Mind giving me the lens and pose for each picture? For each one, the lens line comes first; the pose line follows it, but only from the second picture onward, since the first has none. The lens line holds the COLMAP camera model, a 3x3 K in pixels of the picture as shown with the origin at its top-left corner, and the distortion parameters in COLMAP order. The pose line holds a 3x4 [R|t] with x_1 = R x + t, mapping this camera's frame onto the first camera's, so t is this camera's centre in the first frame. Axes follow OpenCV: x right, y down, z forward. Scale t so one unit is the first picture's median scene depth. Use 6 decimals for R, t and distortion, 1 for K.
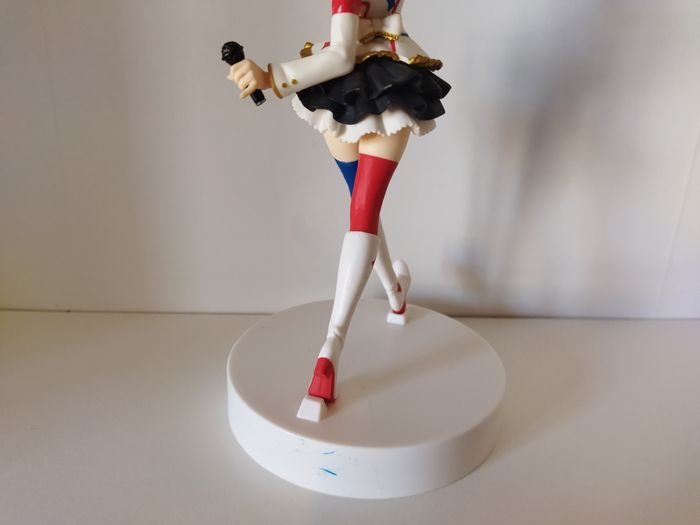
lens RADIAL K [[551.1, 0, 353.4], [0, 551.1, 264.8], [0, 0, 1]] dist [0.011854, -0.006650]
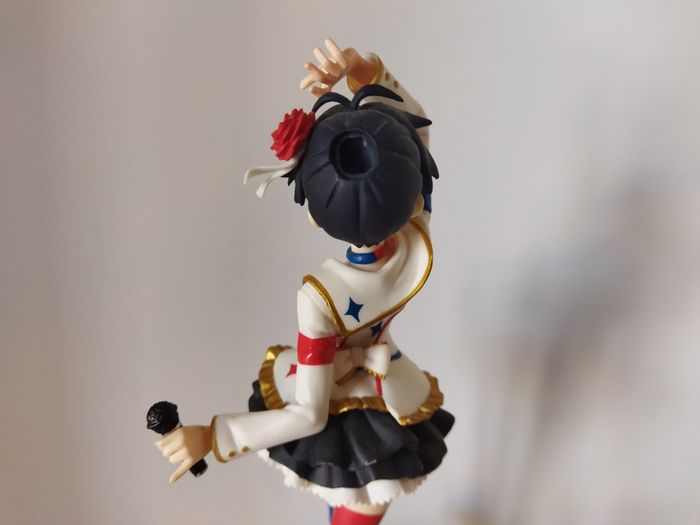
lens RADIAL K [[551.1, 0, 348.8], [0, 551.1, 260.4], [0, 0, 1]] dist [0.011854, -0.006650]
pose [[0.999995, 0.000223, 0.003122, 0.028583], [0.000103, 0.994566, -0.104113, -0.499571], [-0.003128, 0.104113, 0.994561, 0.232490]]
